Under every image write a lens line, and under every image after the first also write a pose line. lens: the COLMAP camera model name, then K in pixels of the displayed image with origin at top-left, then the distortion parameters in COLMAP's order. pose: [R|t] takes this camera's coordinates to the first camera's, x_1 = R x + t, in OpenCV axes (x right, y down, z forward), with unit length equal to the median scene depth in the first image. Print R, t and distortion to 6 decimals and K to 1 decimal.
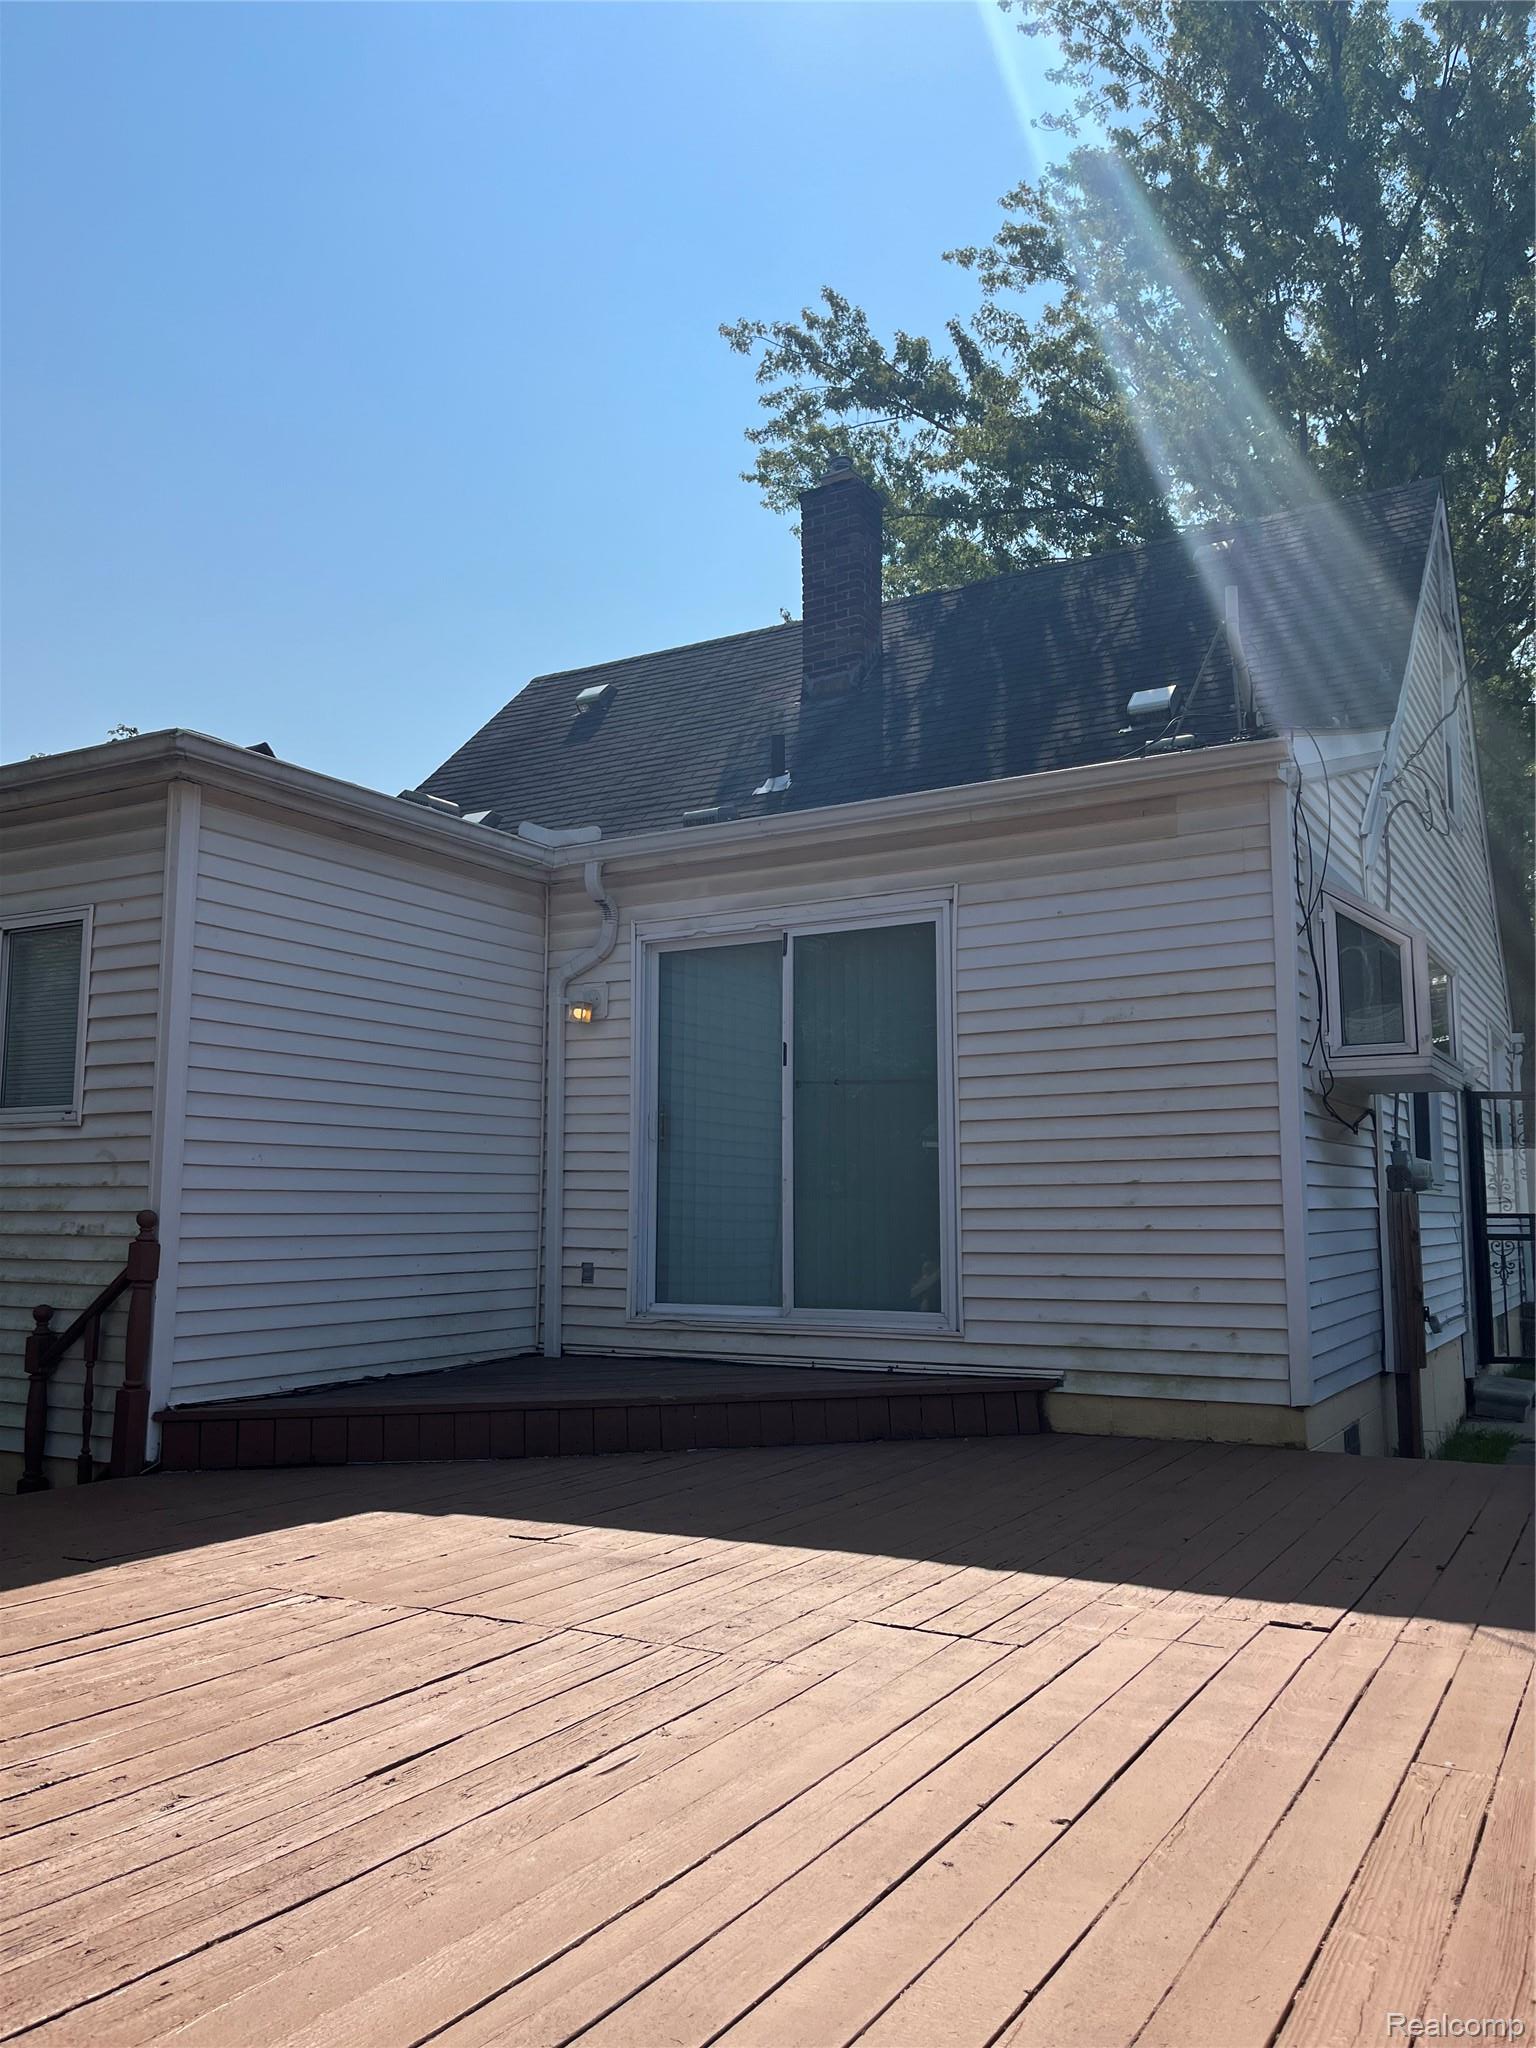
lens RADIAL K [[1541.0, 0, 754.2], [0, 1541.0, 1015.9], [0, 0, 1]] dist [0.053270, -0.084432]
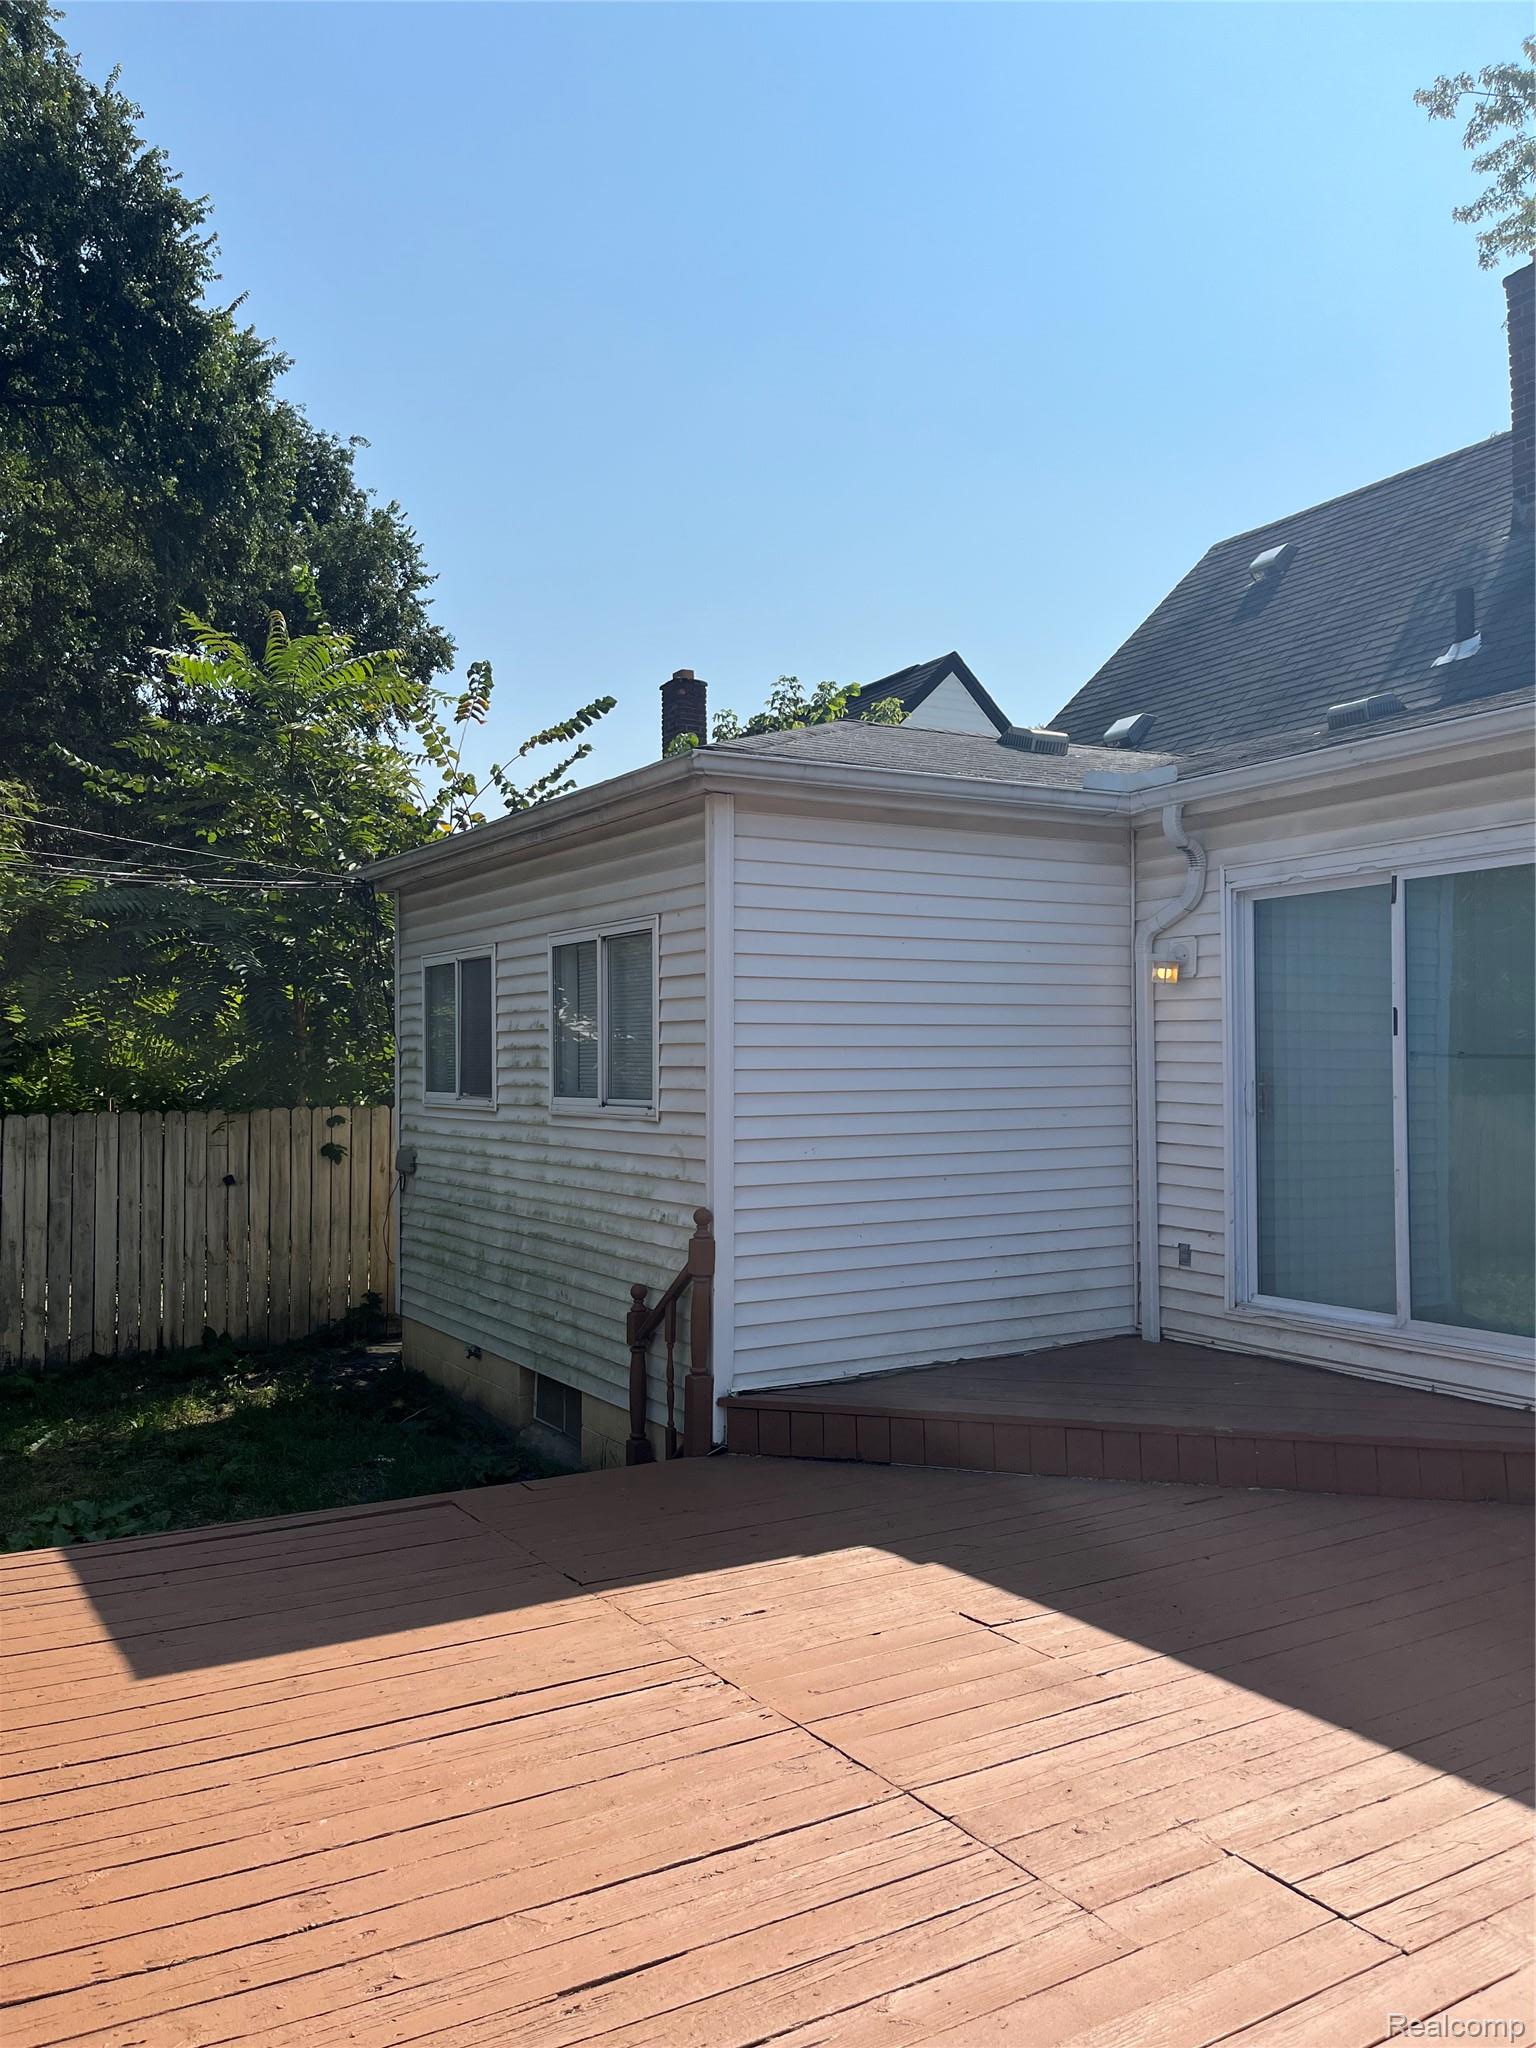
lens RADIAL K [[1541.0, 0, 690.8], [0, 1541.0, 1038.8], [0, 0, 1]] dist [0.053270, -0.084432]
pose [[0.874654, -0.027535, -0.483965, 0.087938], [0.070597, 0.994976, 0.070978, -0.049987], [0.479580, -0.096248, 0.872204, 0.063588]]
